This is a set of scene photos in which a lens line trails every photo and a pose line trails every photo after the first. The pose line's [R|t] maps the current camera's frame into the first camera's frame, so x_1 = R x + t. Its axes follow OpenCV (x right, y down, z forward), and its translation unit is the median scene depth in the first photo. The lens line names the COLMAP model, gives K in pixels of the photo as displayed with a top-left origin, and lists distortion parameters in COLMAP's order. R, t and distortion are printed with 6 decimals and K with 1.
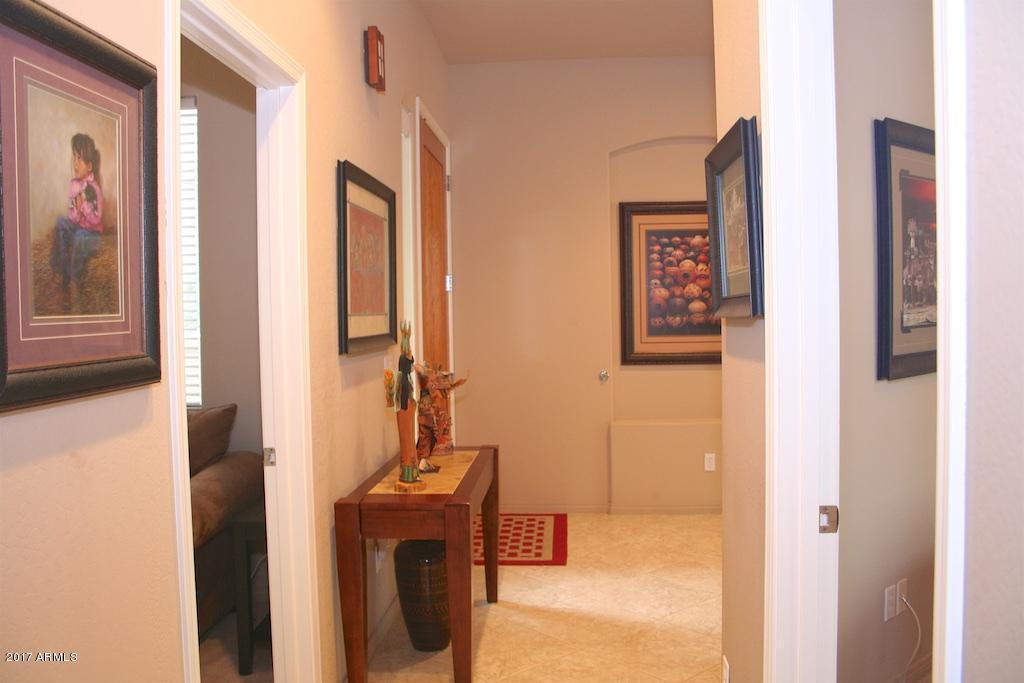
lens RADIAL K [[851.1, 0, 512.0], [0, 851.1, 341.5], [0, 0, 1]] dist [-0.153398, 0.118391]
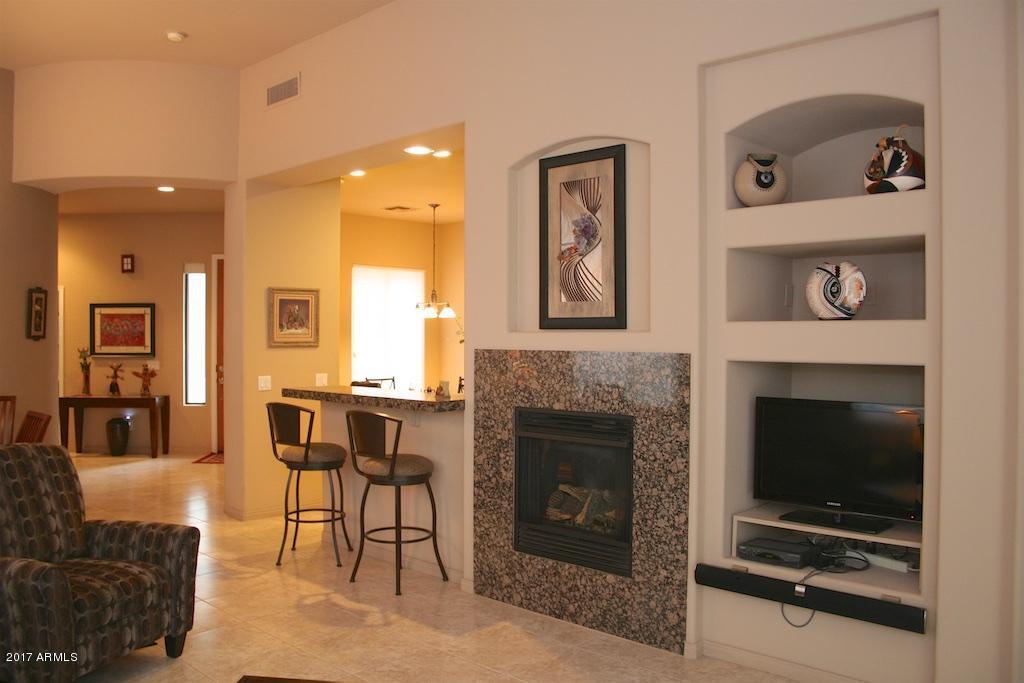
lens RADIAL K [[851.1, 0, 512.0], [0, 851.1, 341.5], [0, 0, 1]] dist [-0.153398, 0.118391]
pose [[0.112974, 0.044466, -0.992602, 2.312416], [-0.047077, 0.998116, 0.039355, -0.187254], [0.992482, 0.042282, 0.114855, 1.752438]]
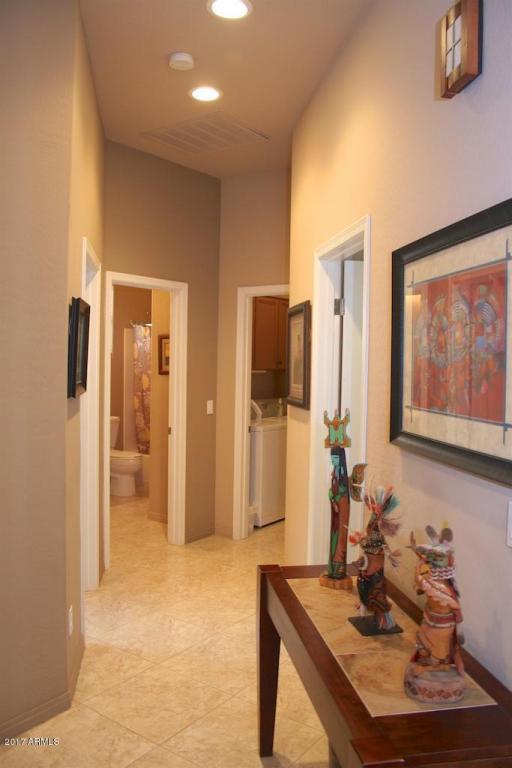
lens RADIAL K [[638.3, 0, 256.0], [0, 638.3, 384.0], [0, 0, 1]] dist [-0.153398, 0.118391]
pose [[-0.967319, 0.032676, -0.251448, 0.349269], [0.011714, 0.996362, 0.084414, -0.097953], [0.253292, 0.078710, -0.964183, 1.343886]]
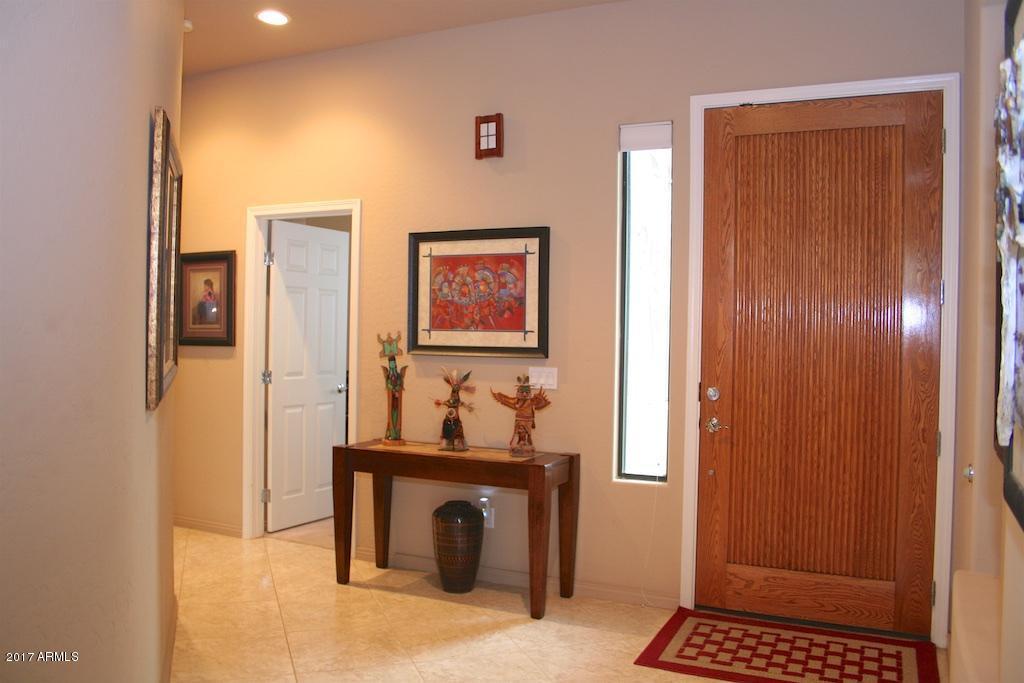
lens RADIAL K [[851.1, 0, 512.0], [0, 851.1, 341.5], [0, 0, 1]] dist [-0.153398, 0.118391]
pose [[-0.347506, 0.040177, -0.936816, 0.985540], [-0.041243, 0.997460, 0.058076, -0.091088], [0.936770, 0.058819, -0.344967, 1.373421]]
